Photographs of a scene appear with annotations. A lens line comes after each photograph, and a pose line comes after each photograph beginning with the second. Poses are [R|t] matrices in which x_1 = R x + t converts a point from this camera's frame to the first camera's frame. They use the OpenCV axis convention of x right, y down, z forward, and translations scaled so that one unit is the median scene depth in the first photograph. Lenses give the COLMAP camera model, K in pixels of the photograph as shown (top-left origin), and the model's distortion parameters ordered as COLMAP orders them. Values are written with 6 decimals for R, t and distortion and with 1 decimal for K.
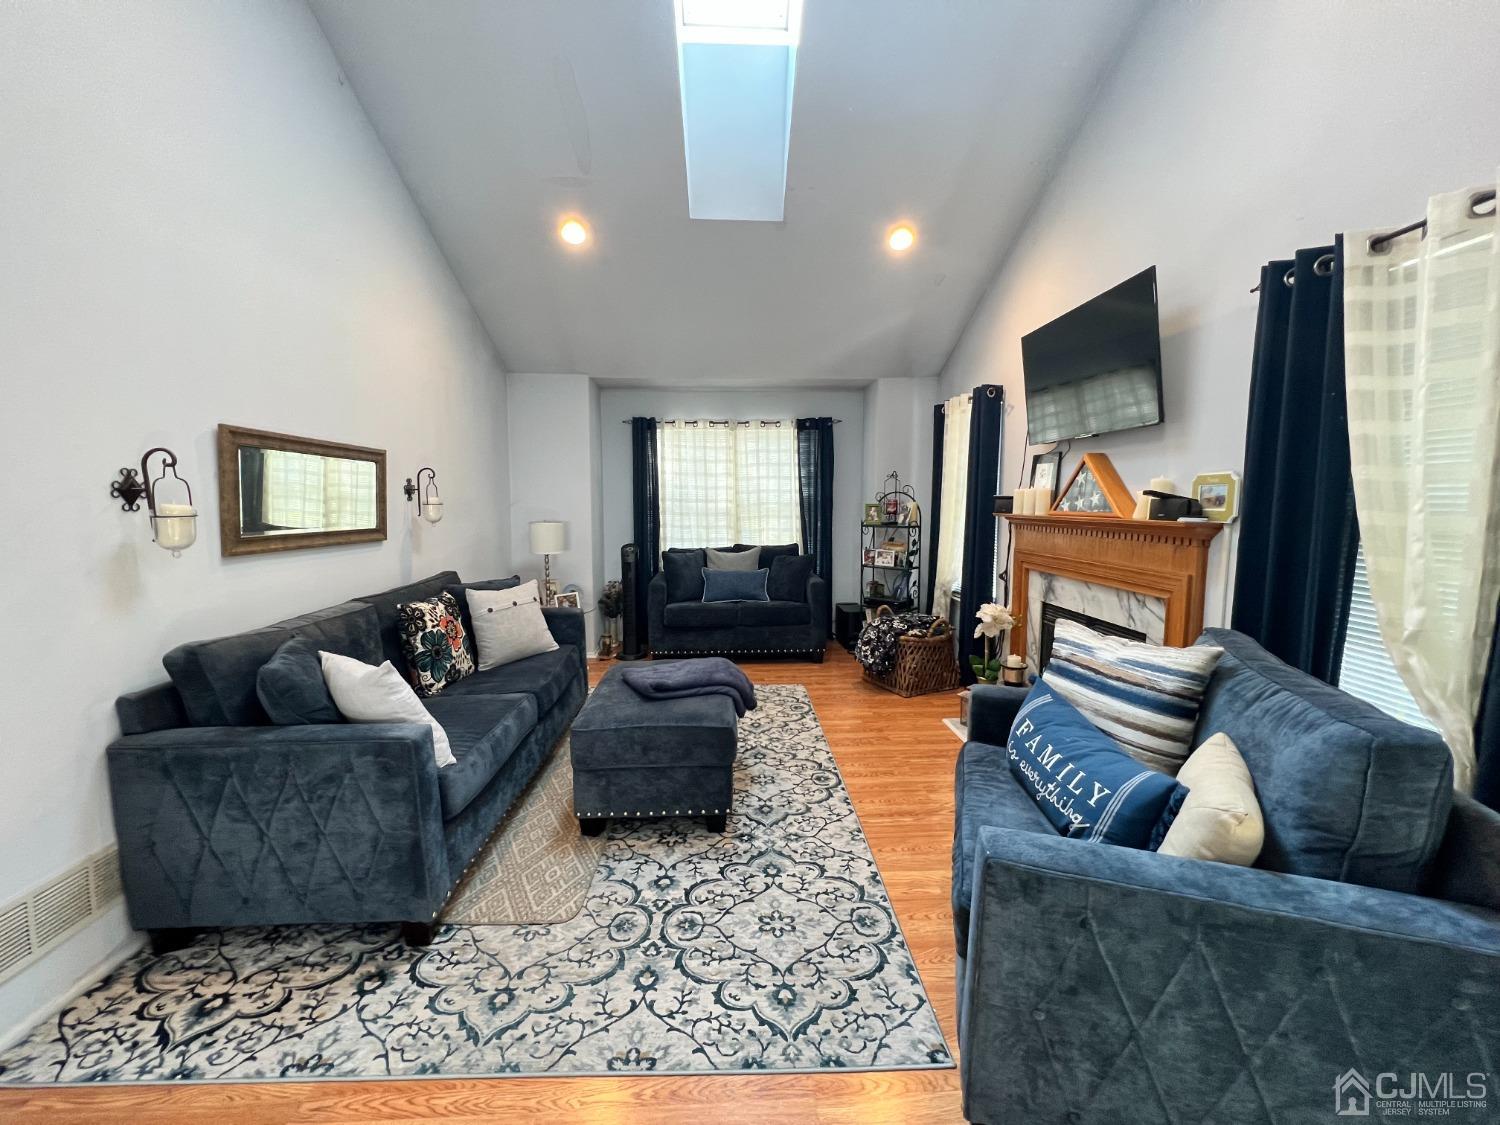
lens RADIAL K [[596.8, 0, 748.3], [0, 596.8, 556.2], [0, 0, 1]] dist [-0.000697, 0.000652]
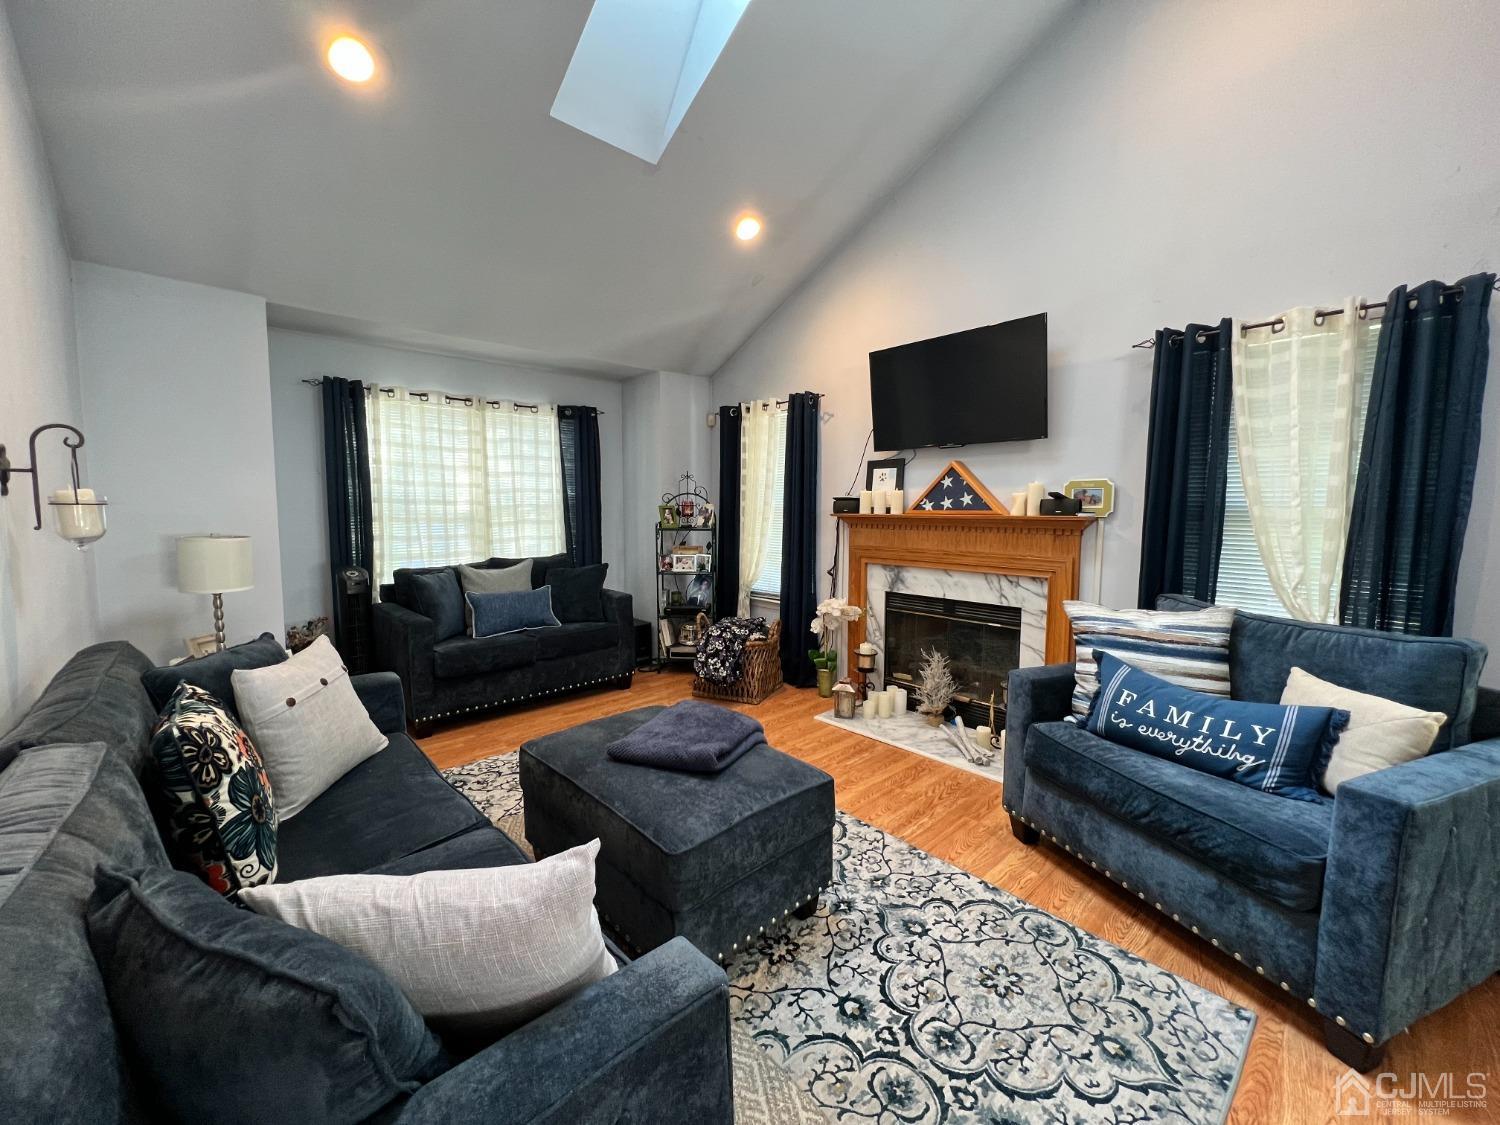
lens RADIAL K [[596.8, 0, 747.2], [0, 596.8, 556.1], [0, 0, 1]] dist [-0.000697, 0.000652]
pose [[0.766036, -0.053926, 0.640532, -0.625338], [0.059777, 0.998133, 0.012544, -0.030050], [-0.640013, 0.028680, 0.767829, 0.451460]]
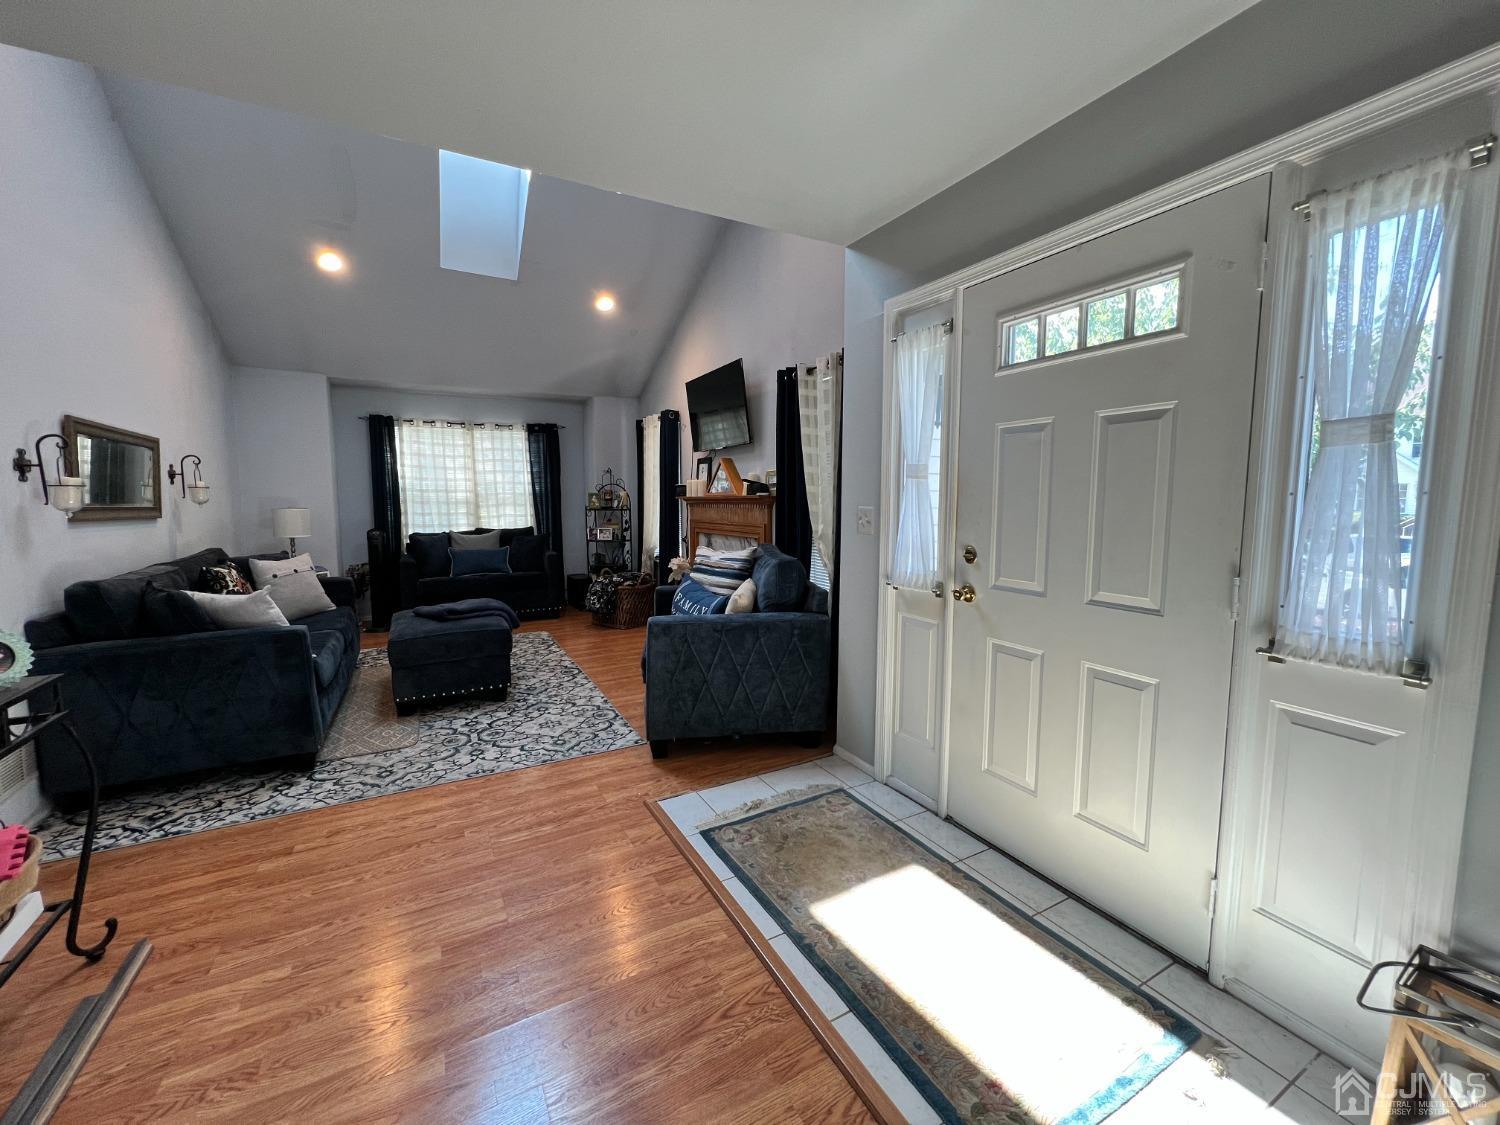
lens RADIAL K [[596.8, 0, 745.3], [0, 596.8, 553.9], [0, 0, 1]] dist [-0.000697, 0.000652]
pose [[0.898170, -0.042819, 0.437559, -0.147790], [0.044943, 0.998974, 0.005504, 0.112815], [-0.437346, 0.014722, 0.899173, -0.666965]]
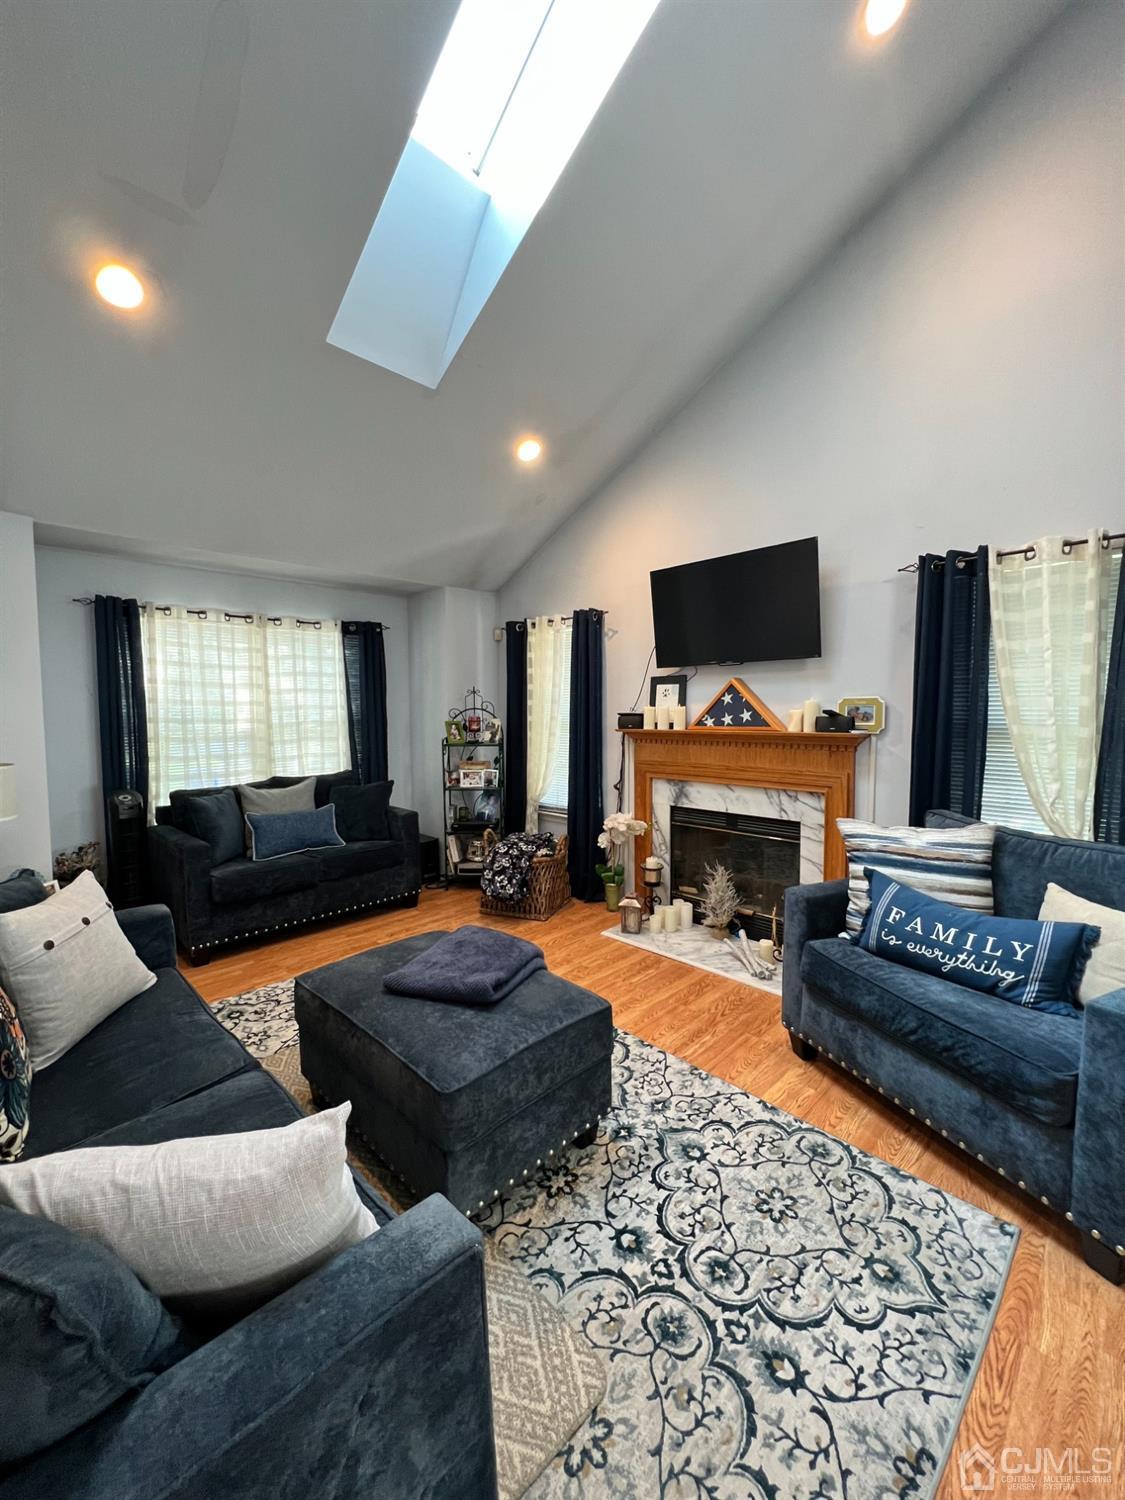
lens RADIAL K [[596.8, 0, 568.6], [0, 596.8, 748.3], [0, 0, 1]] dist [-0.000697, 0.000652]
pose [[0.736902, -0.049338, 0.674196, -0.606311], [0.071834, 0.997401, -0.005525, -0.060113], [-0.672172, 0.052501, 0.738532, 0.427029]]
